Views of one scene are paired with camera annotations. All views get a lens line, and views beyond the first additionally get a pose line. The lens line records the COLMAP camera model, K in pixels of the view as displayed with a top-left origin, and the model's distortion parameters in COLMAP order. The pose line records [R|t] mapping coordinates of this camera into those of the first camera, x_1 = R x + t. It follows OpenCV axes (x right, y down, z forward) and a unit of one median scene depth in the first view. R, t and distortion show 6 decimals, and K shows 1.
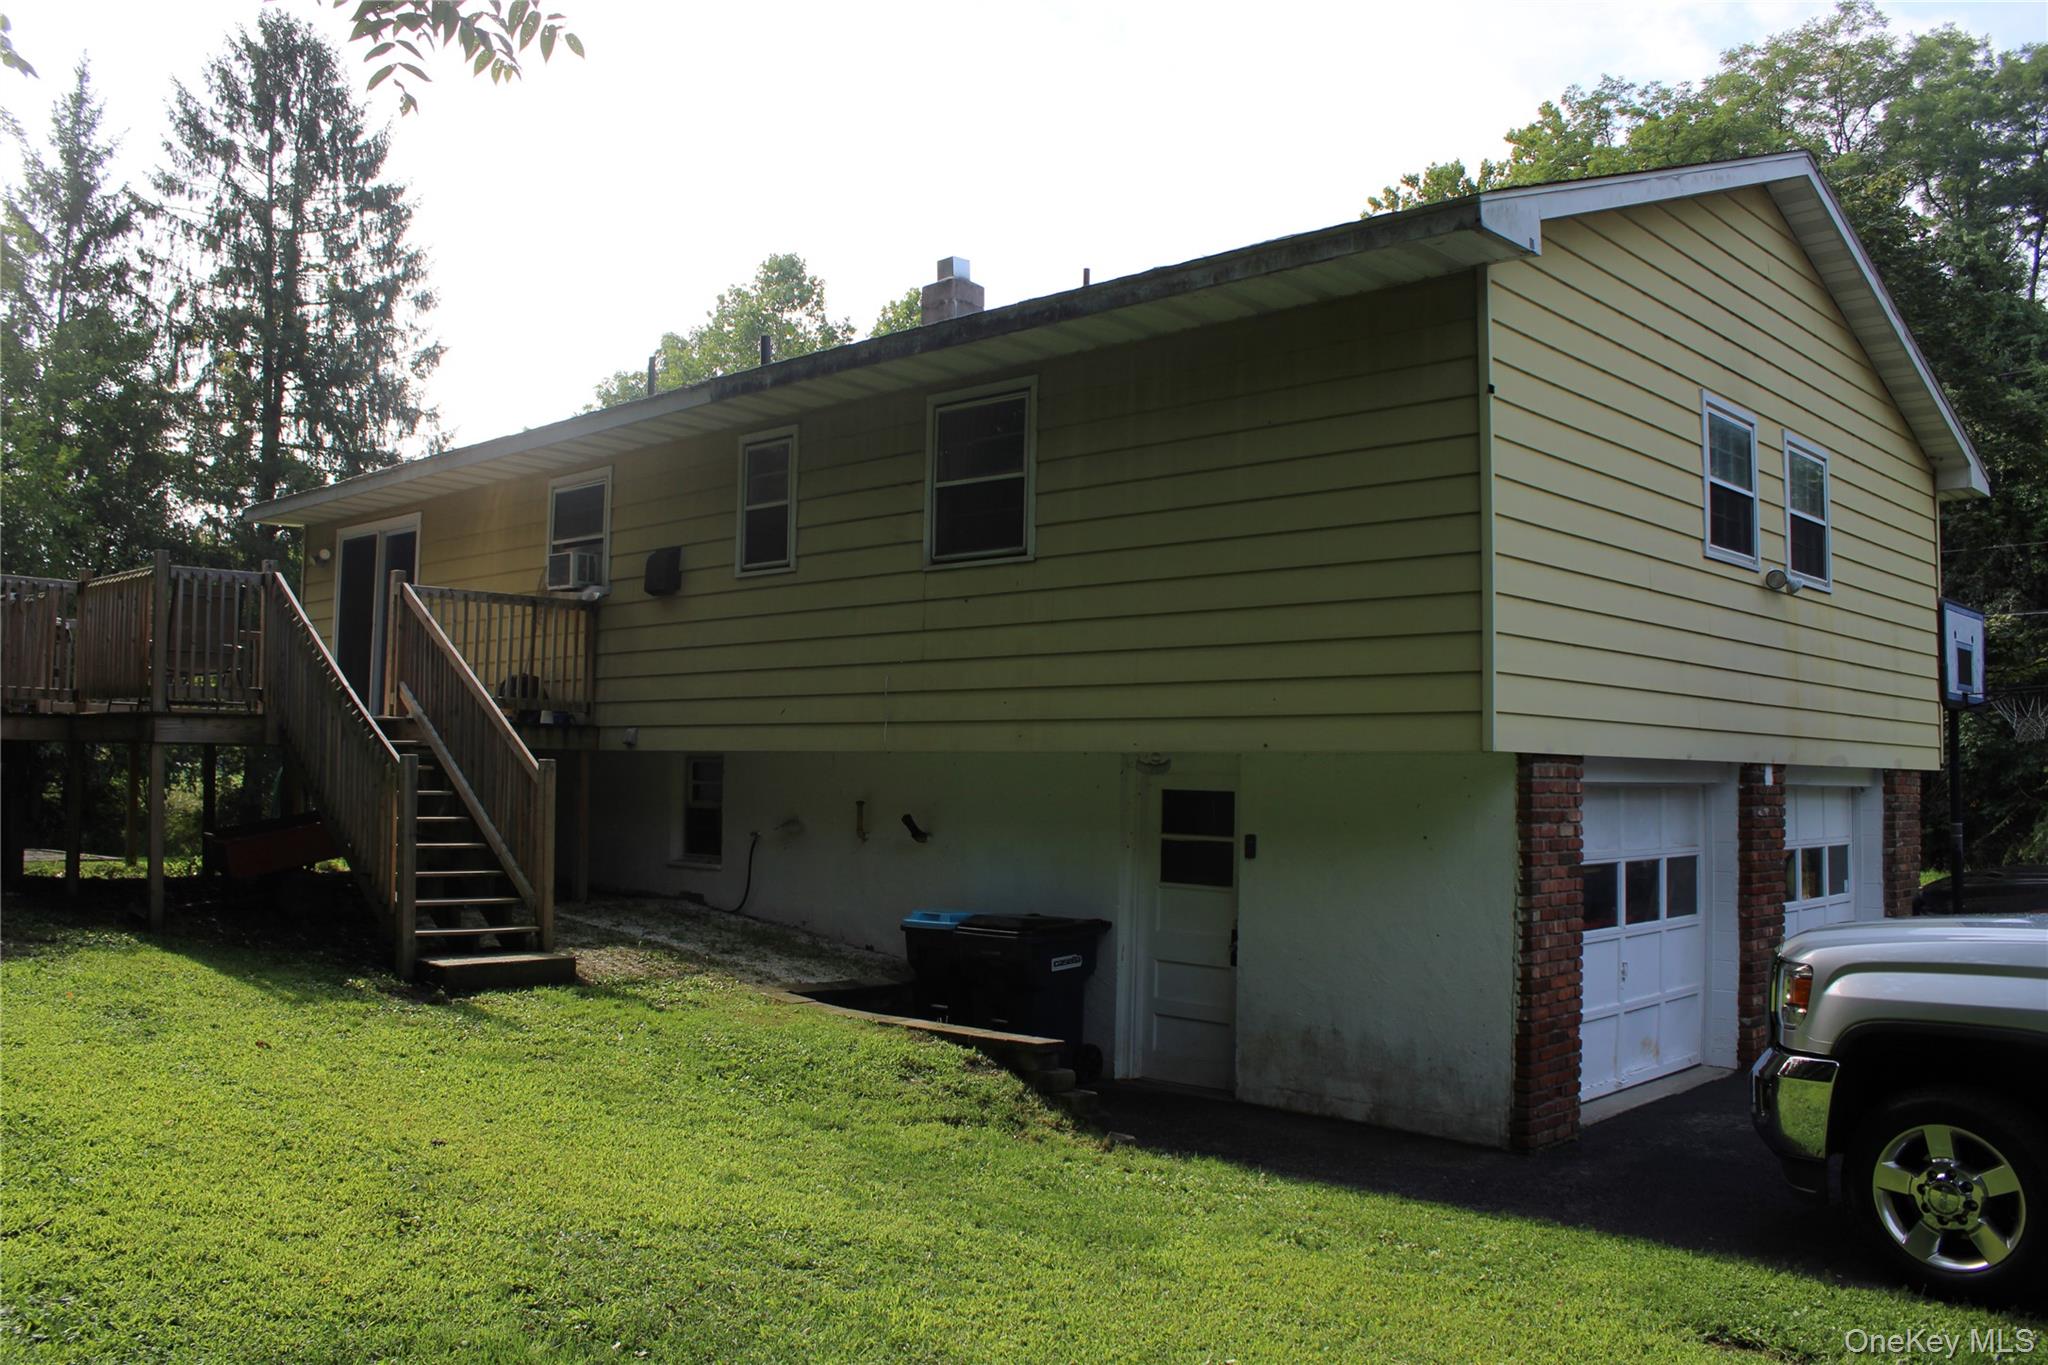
lens RADIAL K [[1692.8, 0, 1007.7], [0, 1692.8, 685.7], [0, 0, 1]] dist [-0.166339, 0.148922]
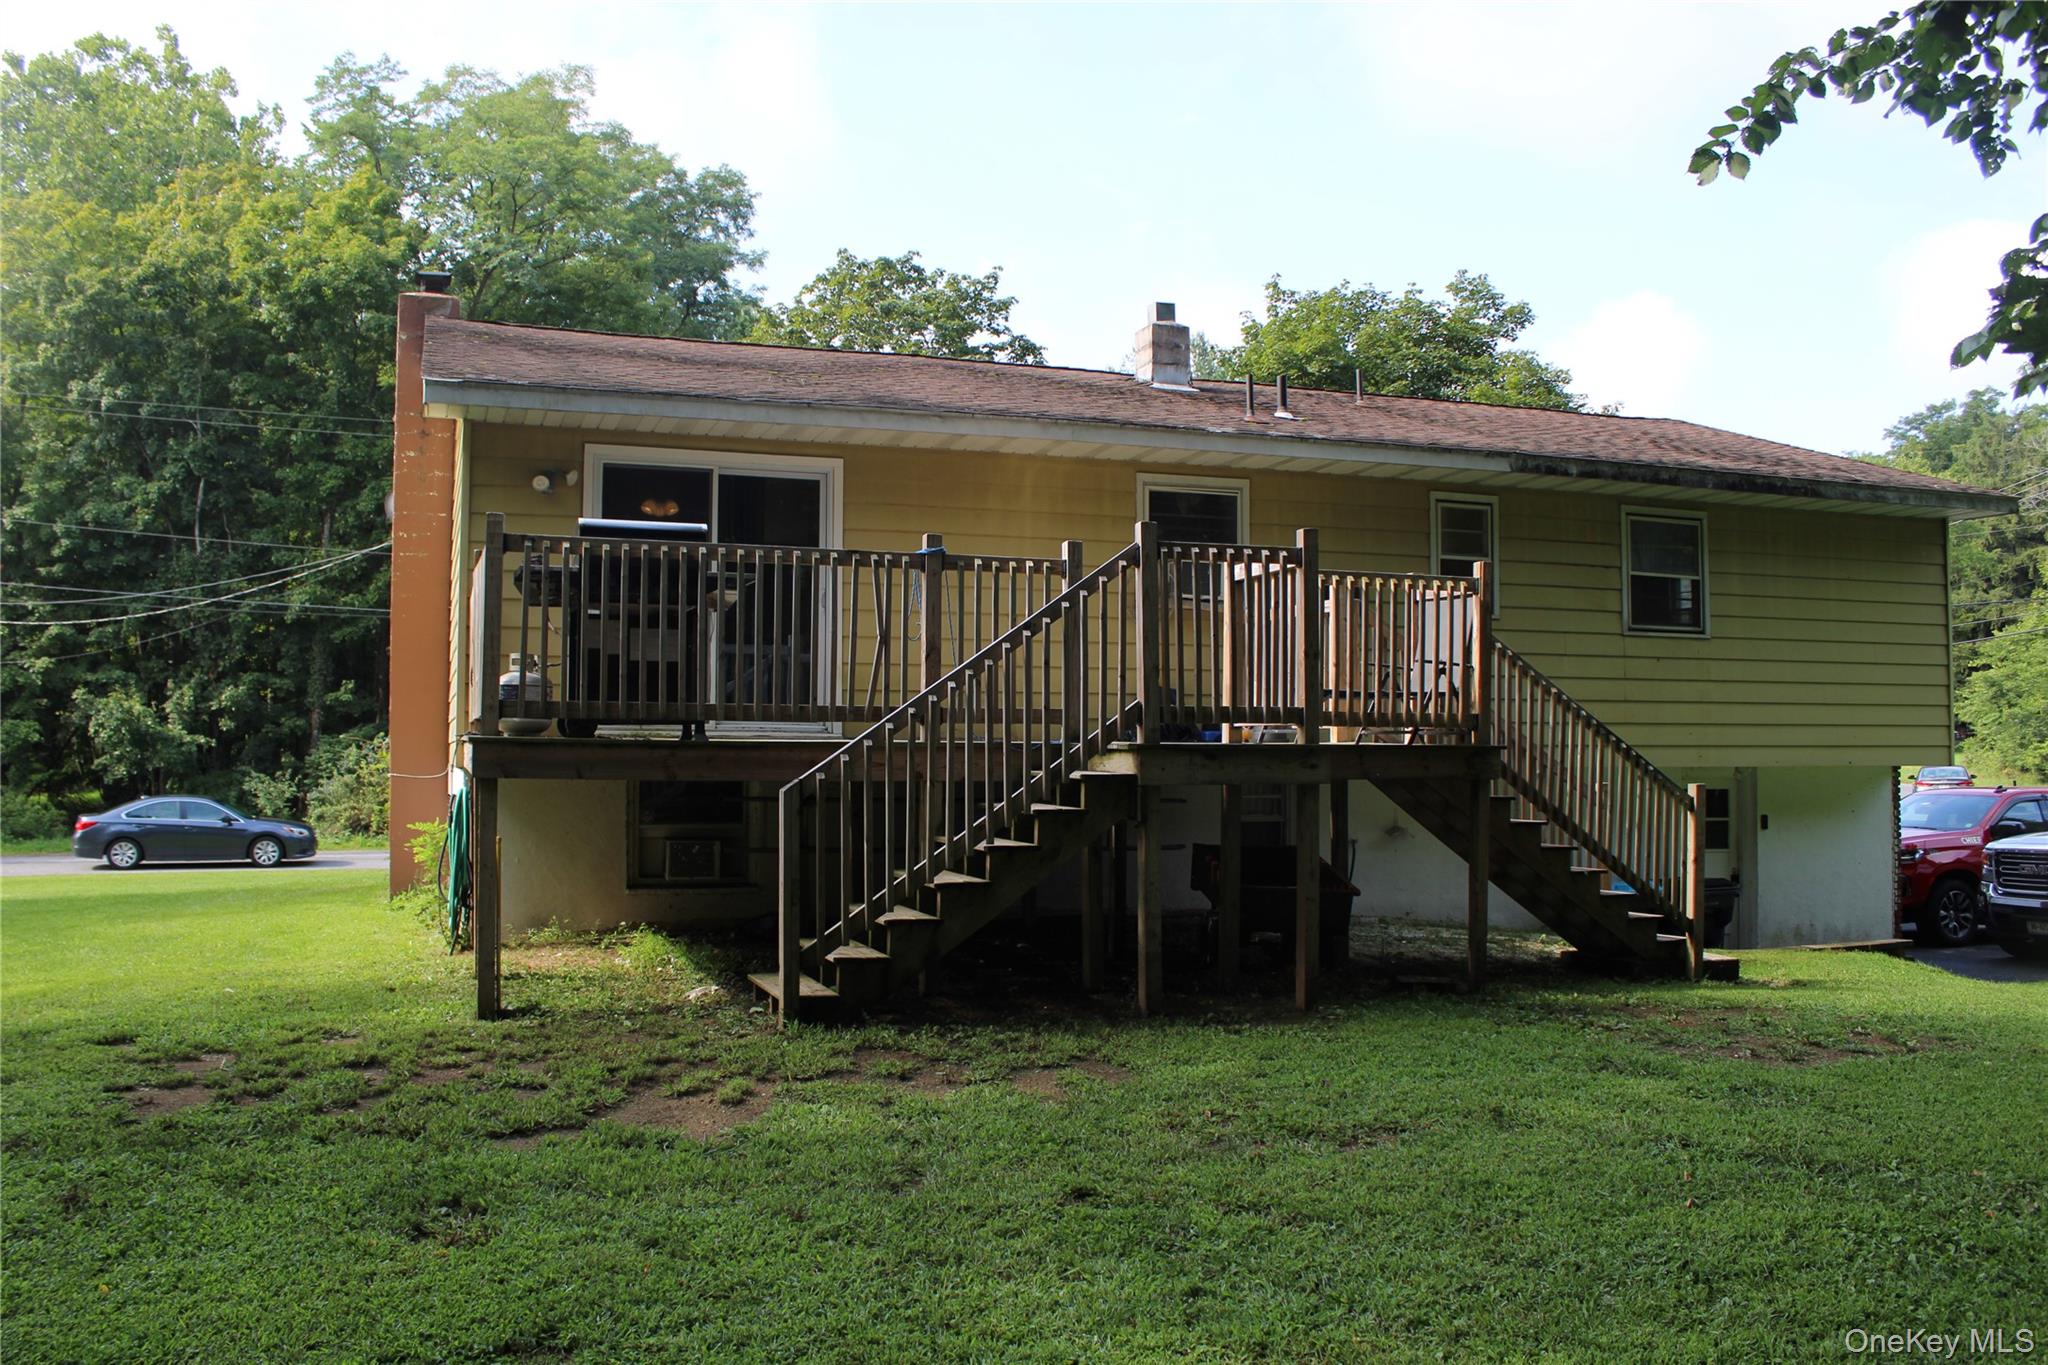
lens RADIAL K [[1692.8, 0, 1007.7], [0, 1692.8, 685.7], [0, 0, 1]] dist [-0.166339, 0.148922]
pose [[0.463741, 0.022293, 0.885690, -1.536560], [-0.043371, 0.999056, -0.002438, -0.002045], [-0.884909, -0.037282, 0.464270, 0.859362]]
